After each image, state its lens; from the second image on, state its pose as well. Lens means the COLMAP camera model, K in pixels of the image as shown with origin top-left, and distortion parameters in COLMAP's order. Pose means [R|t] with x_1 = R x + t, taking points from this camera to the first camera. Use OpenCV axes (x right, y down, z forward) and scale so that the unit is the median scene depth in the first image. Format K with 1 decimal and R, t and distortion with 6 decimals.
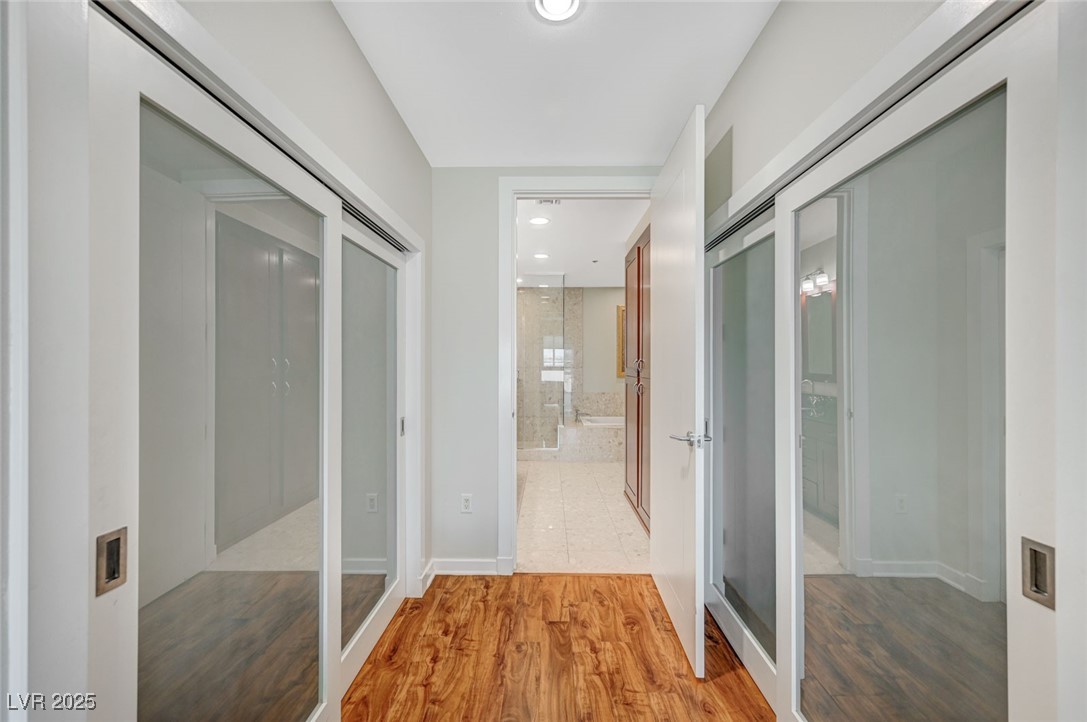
lens RADIAL K [[430.7, 0, 542.6], [0, 430.7, 358.2], [0, 0, 1]] dist [0.002146, 0.000735]
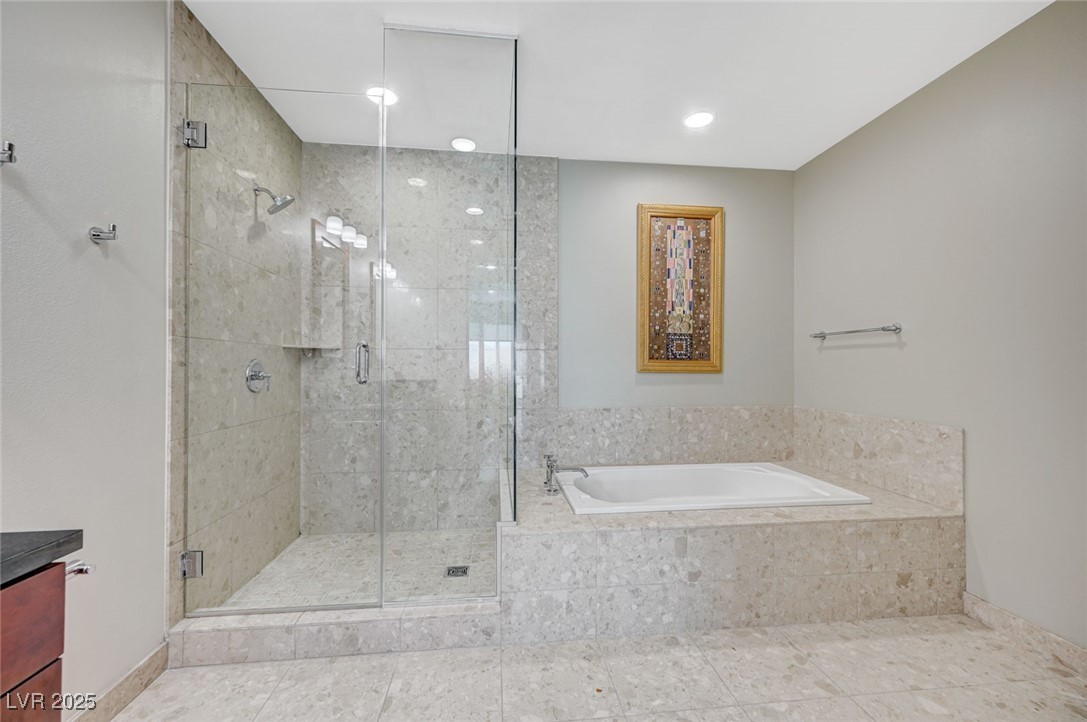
lens RADIAL K [[430.7, 0, 543.0], [0, 430.7, 364.6], [0, 0, 1]] dist [0.002146, 0.000735]
pose [[0.992585, -0.000480, 0.121548, 0.026922], [0.001113, 0.999986, -0.005134, 0.039143], [-0.121544, 0.005231, 0.992572, 0.588363]]
